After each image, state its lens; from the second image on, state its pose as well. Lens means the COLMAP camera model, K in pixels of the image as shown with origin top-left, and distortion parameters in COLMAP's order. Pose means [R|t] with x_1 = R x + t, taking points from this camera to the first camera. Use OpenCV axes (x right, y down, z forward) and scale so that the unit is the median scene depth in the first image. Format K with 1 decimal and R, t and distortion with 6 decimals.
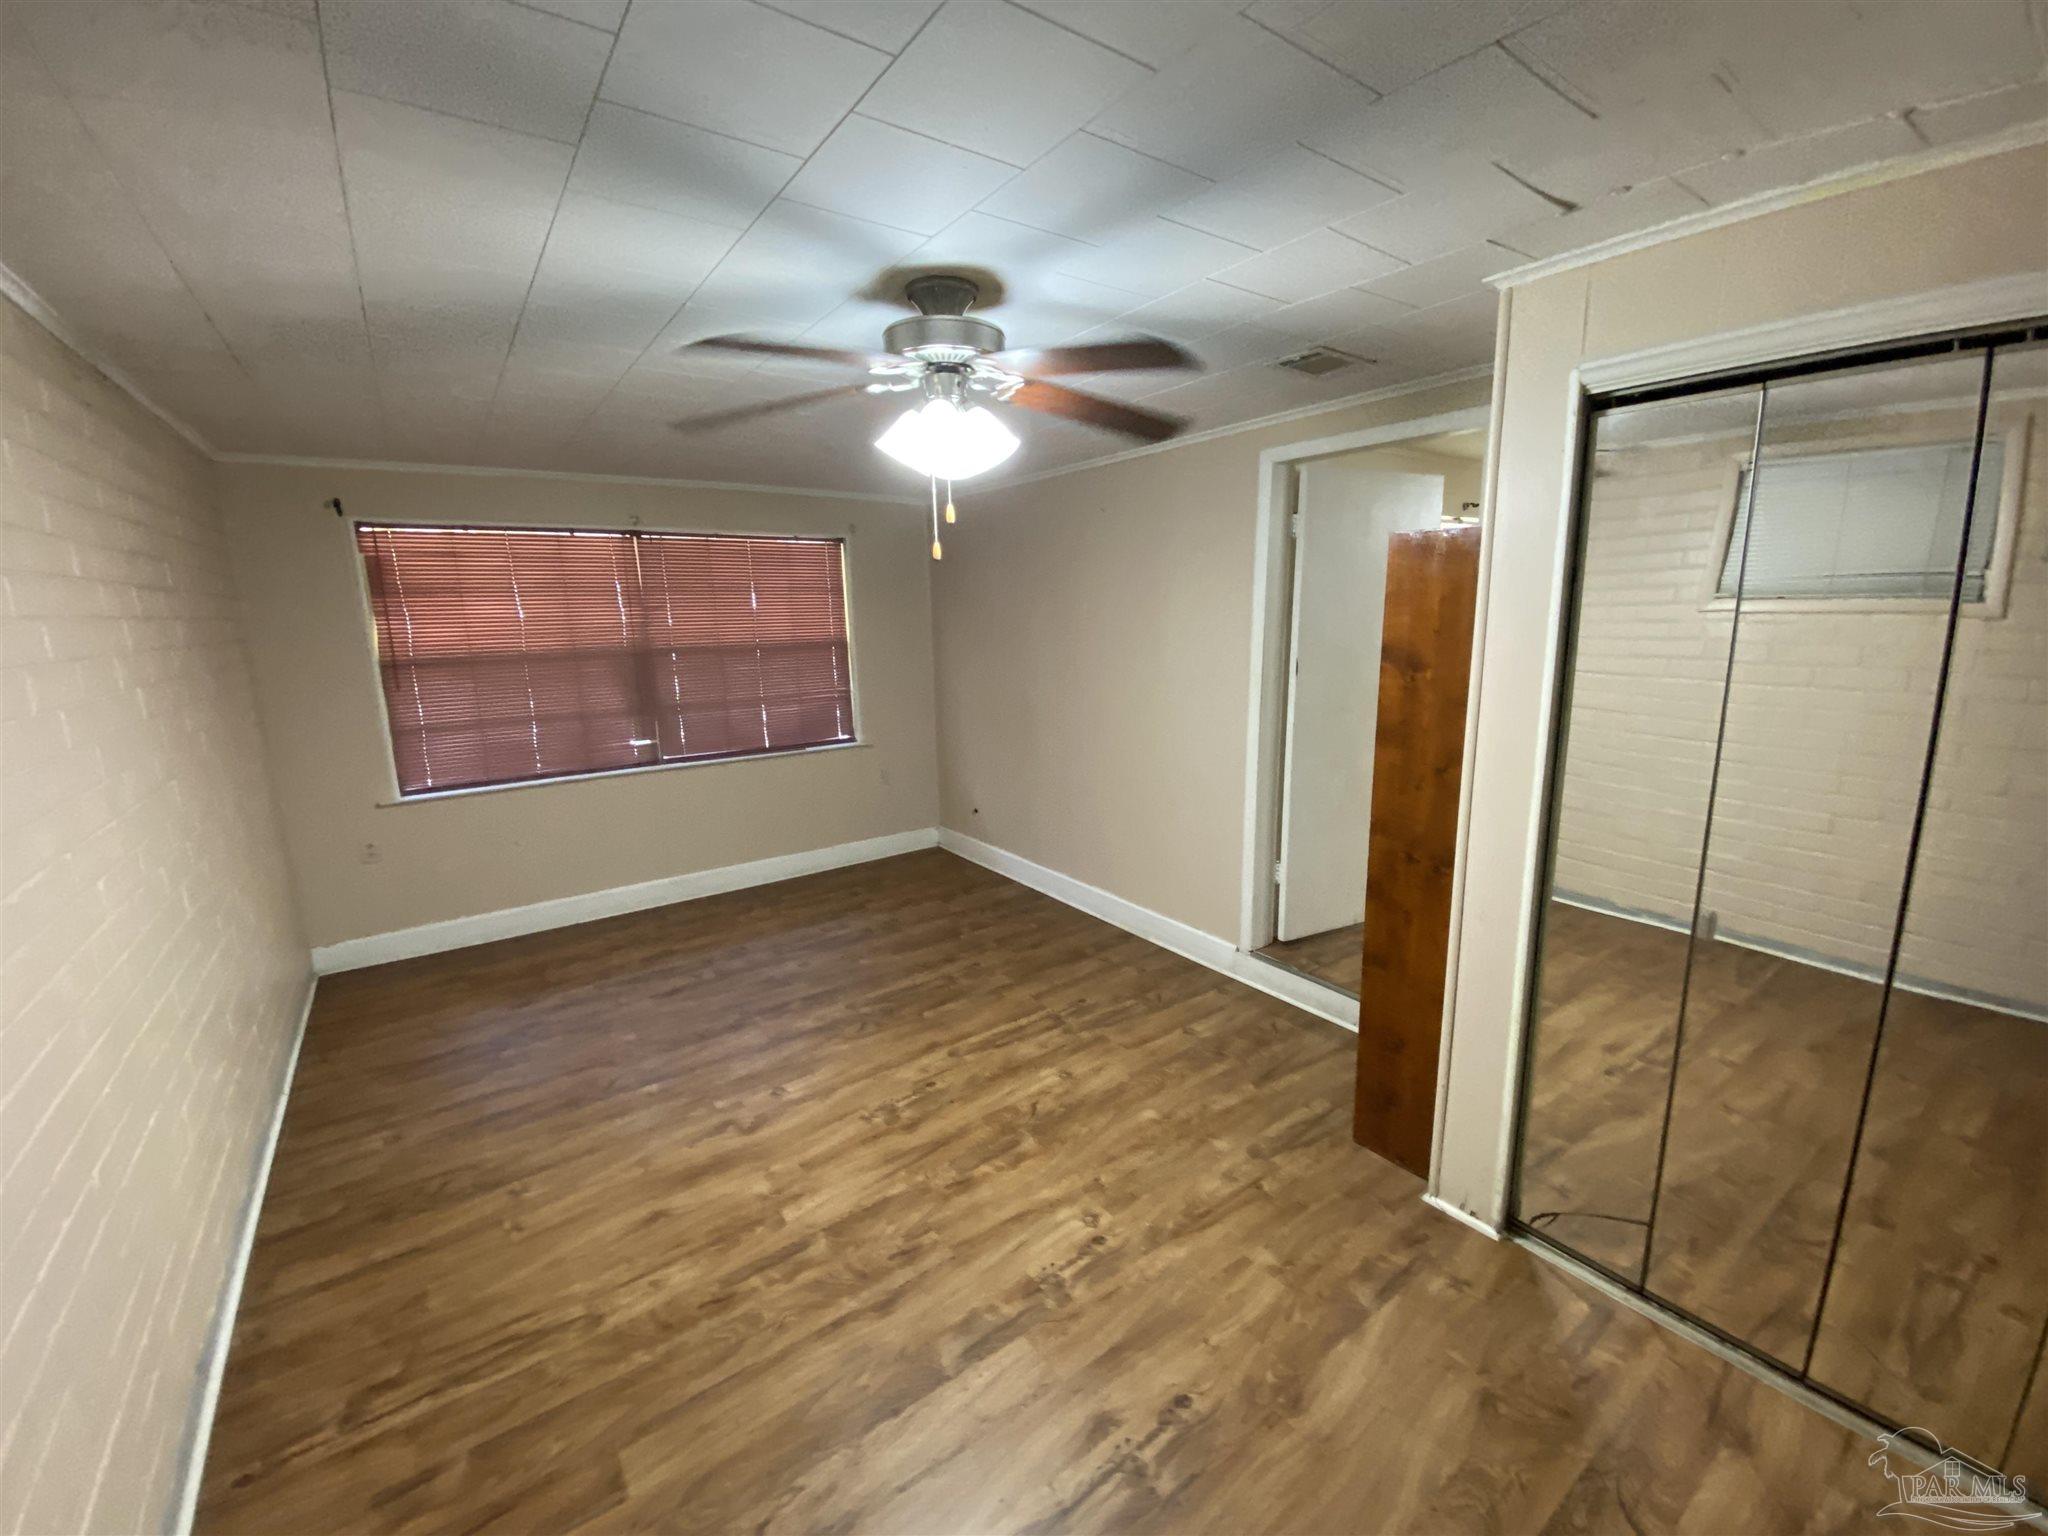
lens RADIAL K [[833.6, 0, 1026.6], [0, 833.6, 745.7], [0, 0, 1]] dist [0.023121, -0.021089]
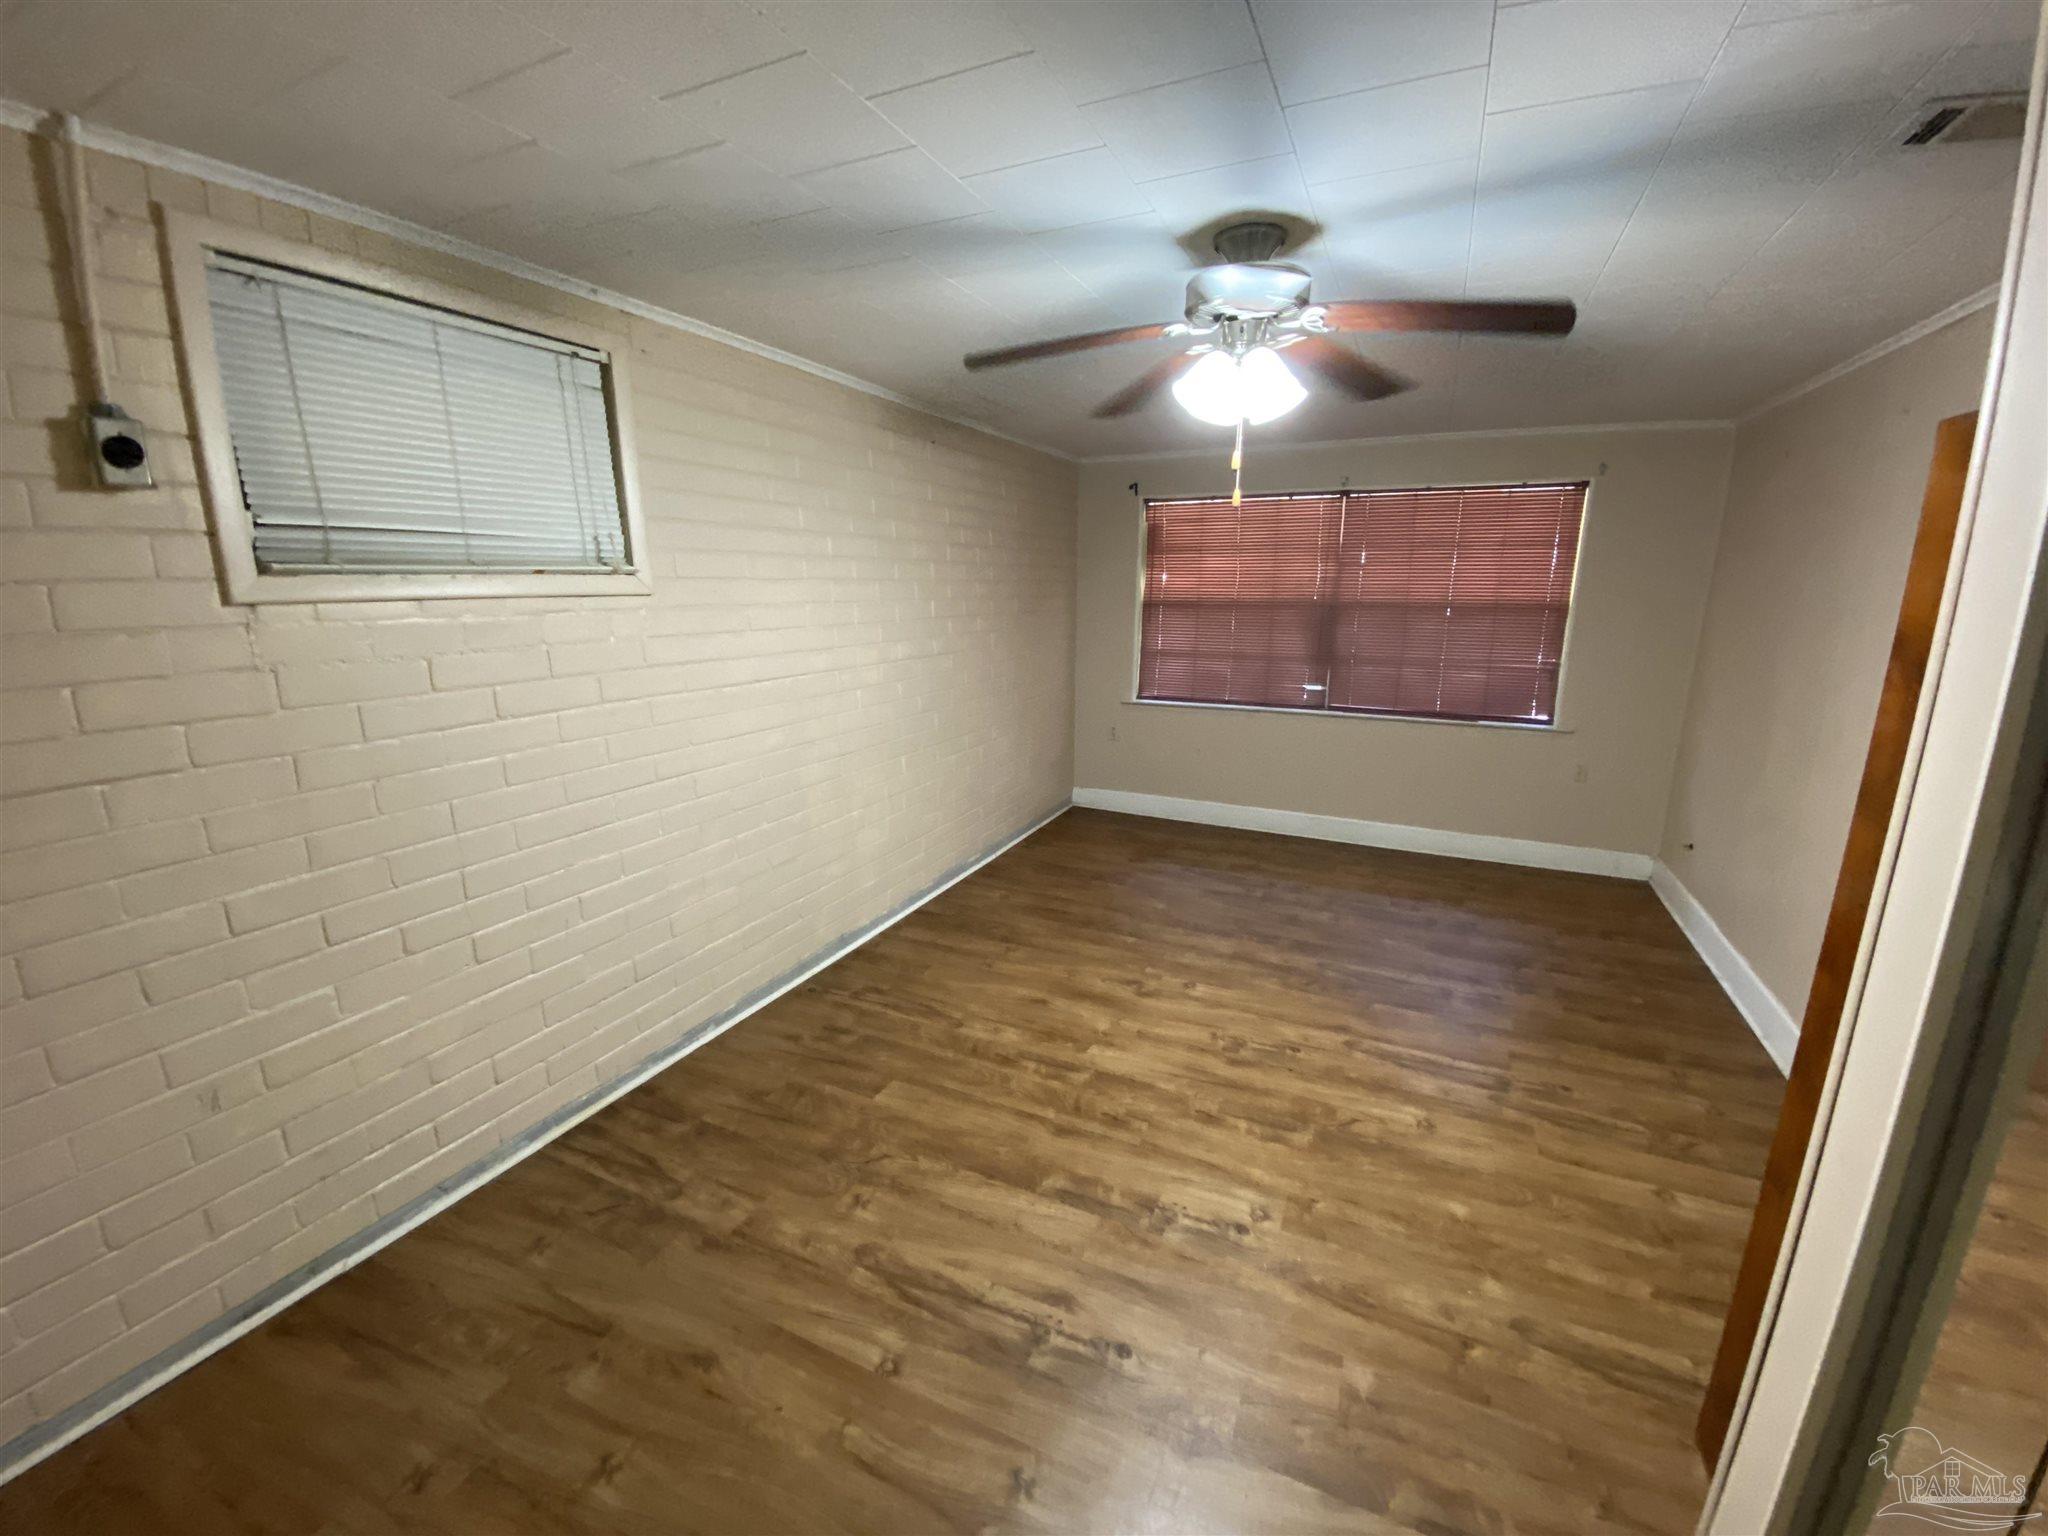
lens RADIAL K [[833.6, 0, 1014.8], [0, 833.6, 745.2], [0, 0, 1]] dist [0.023121, -0.021089]
pose [[0.472971, 0.195609, -0.859090, 0.553923], [-0.160330, 0.977873, 0.134386, -0.025547], [0.866367, 0.074177, 0.493868, 0.223082]]
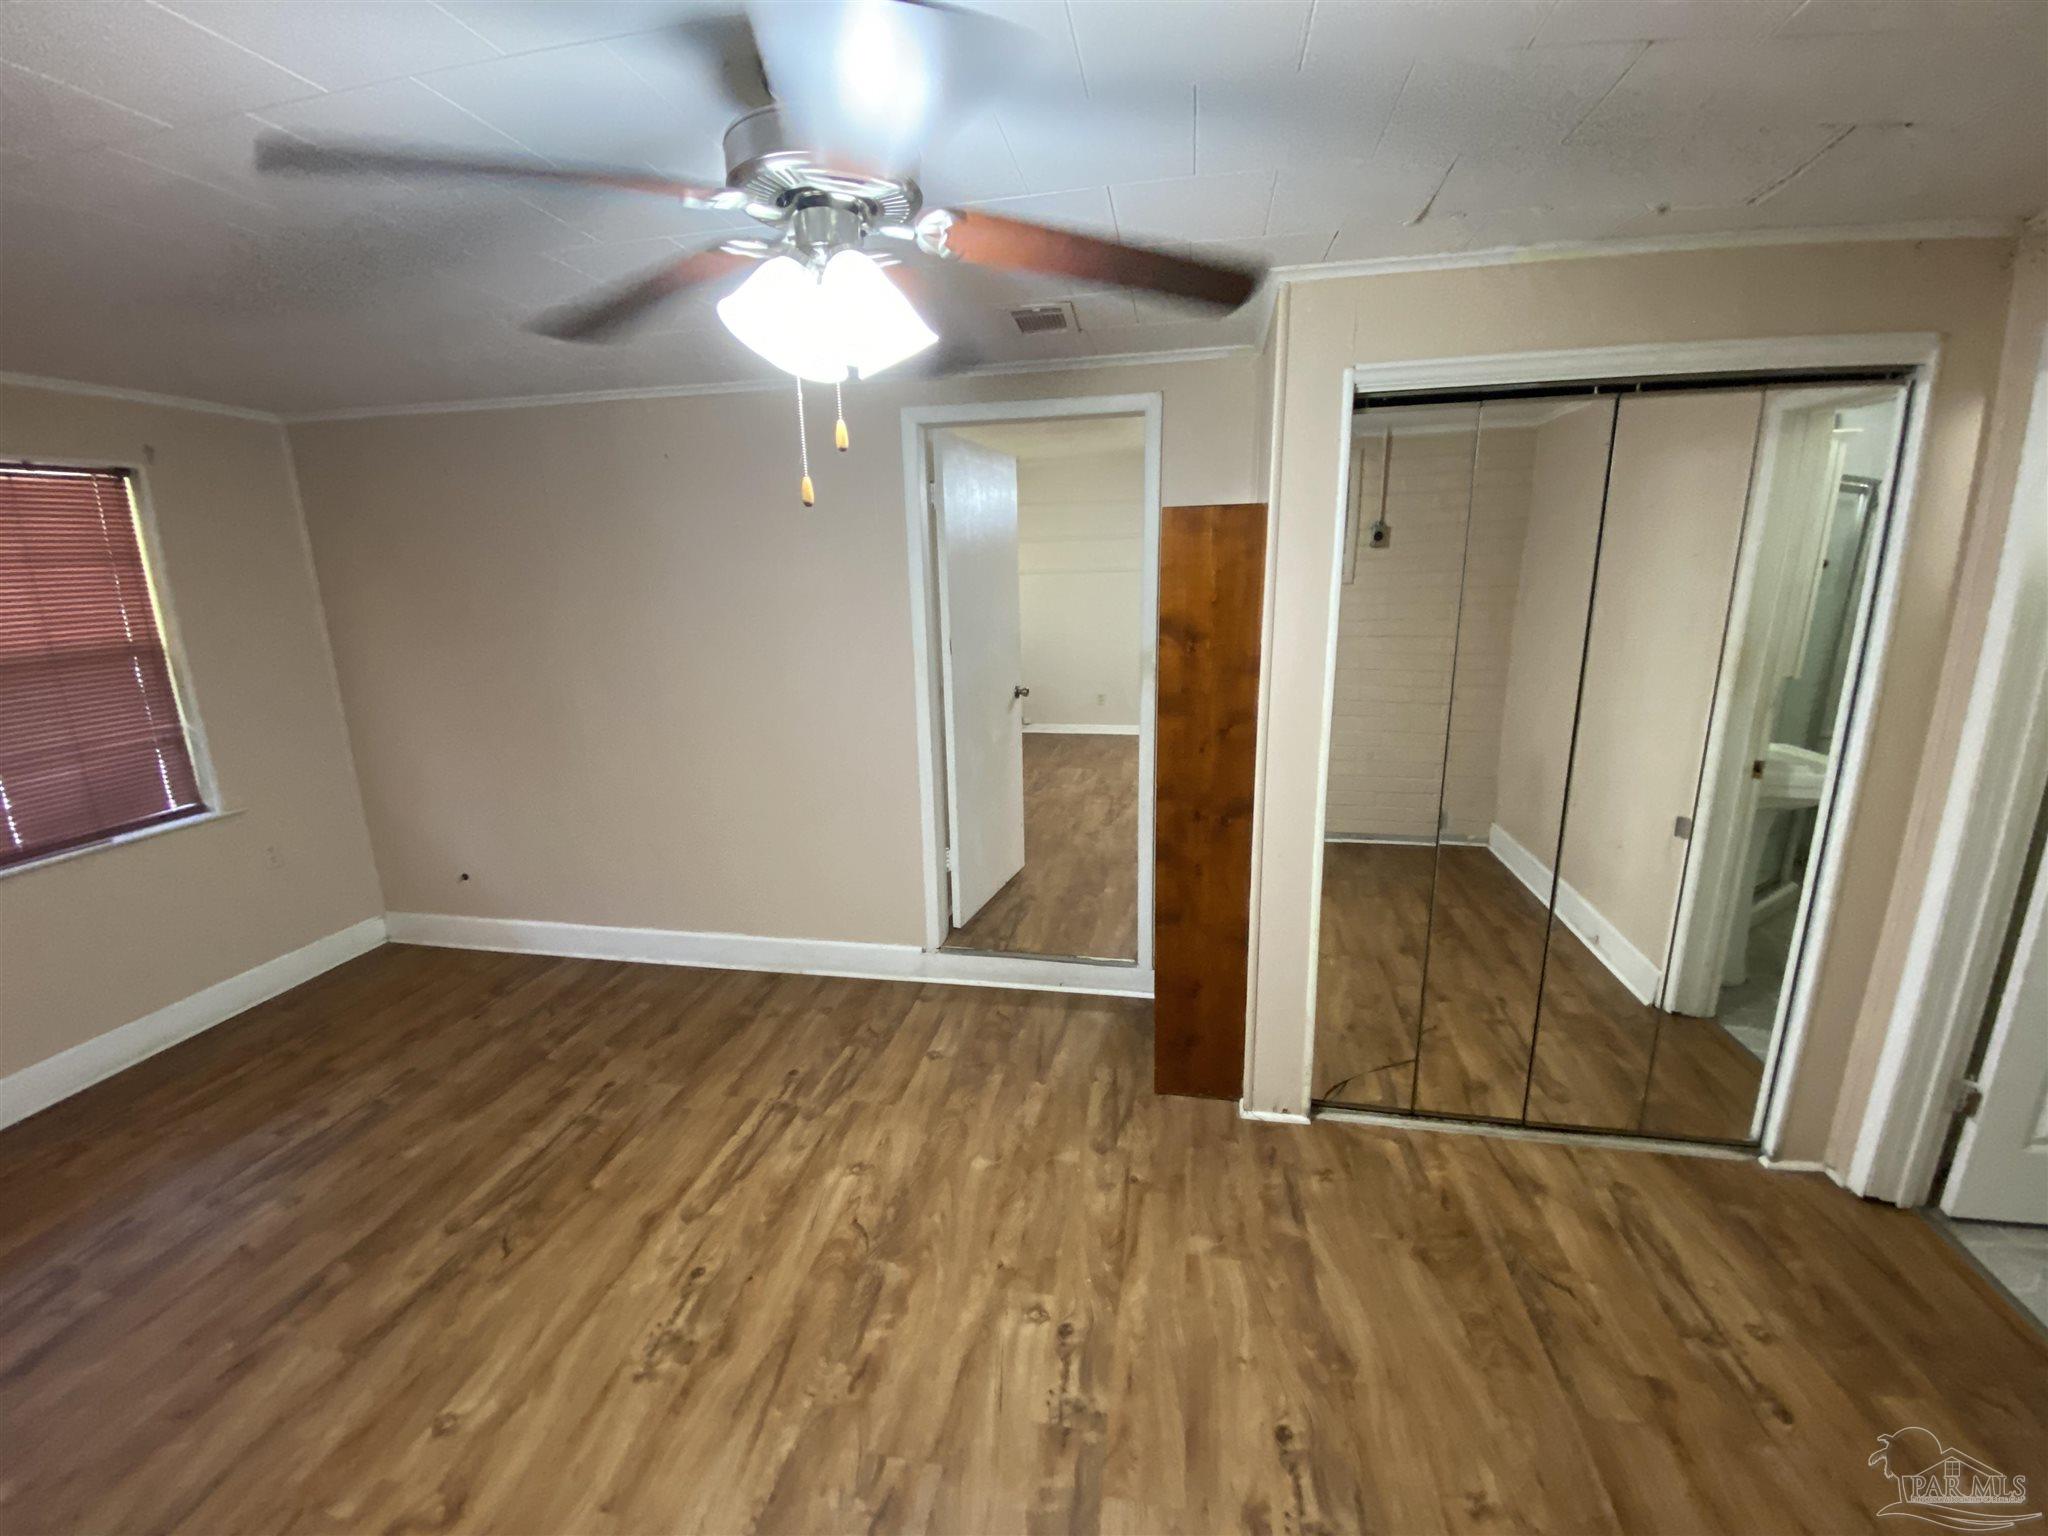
lens RADIAL K [[833.6, 0, 1022.8], [0, 833.6, 751.3], [0, 0, 1]] dist [0.023121, -0.021089]
pose [[0.728581, -0.140887, 0.670314, -0.356036], [0.119592, 0.989751, 0.078039, -0.050680], [-0.674438, 0.023306, 0.737963, 0.321314]]
